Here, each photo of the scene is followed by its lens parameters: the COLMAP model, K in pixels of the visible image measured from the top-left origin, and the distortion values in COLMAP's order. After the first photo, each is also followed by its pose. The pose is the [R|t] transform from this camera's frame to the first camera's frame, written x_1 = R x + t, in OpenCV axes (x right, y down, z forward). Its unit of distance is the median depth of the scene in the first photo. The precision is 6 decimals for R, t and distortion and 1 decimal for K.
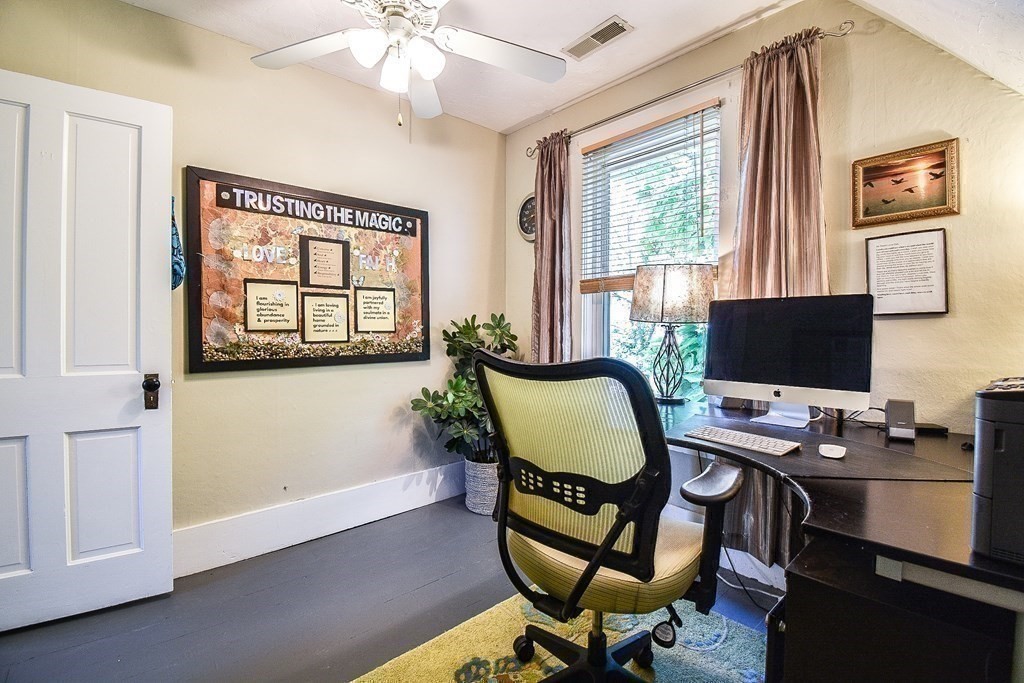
lens RADIAL K [[455.6, 0, 511.0], [0, 455.6, 336.3], [0, 0, 1]] dist [0.012479, -0.021076]
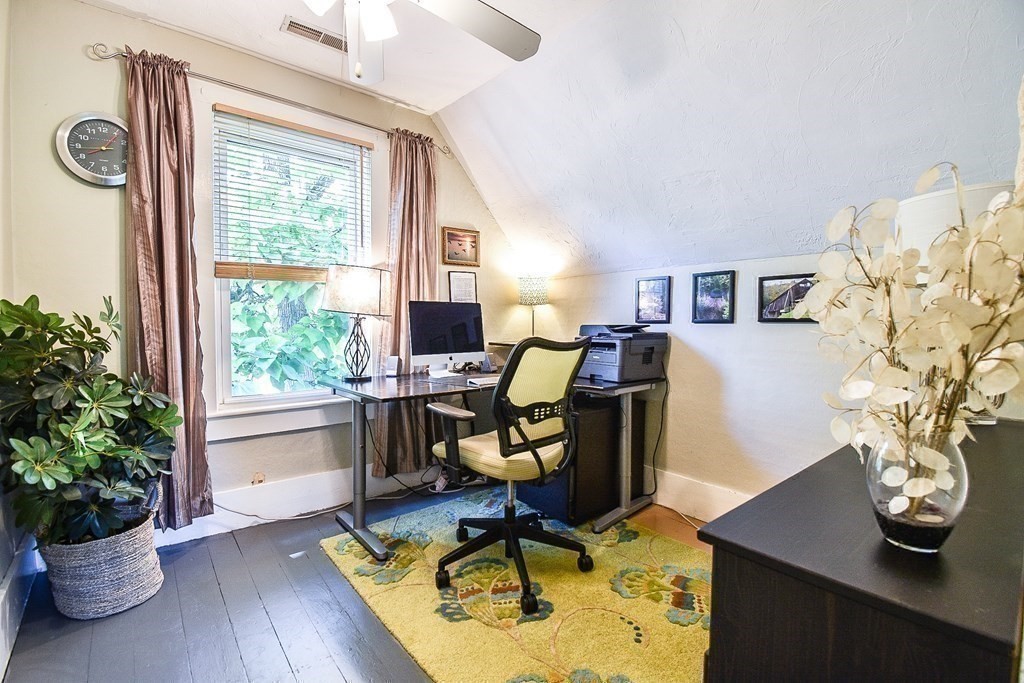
lens RADIAL K [[455.6, 0, 511.0], [0, 455.6, 336.3], [0, 0, 1]] dist [0.012479, -0.021076]
pose [[0.032990, -0.040069, 0.998652, -1.095658], [0.009300, 0.999165, 0.039782, -0.023031], [-0.999412, 0.007975, 0.033335, 0.711528]]
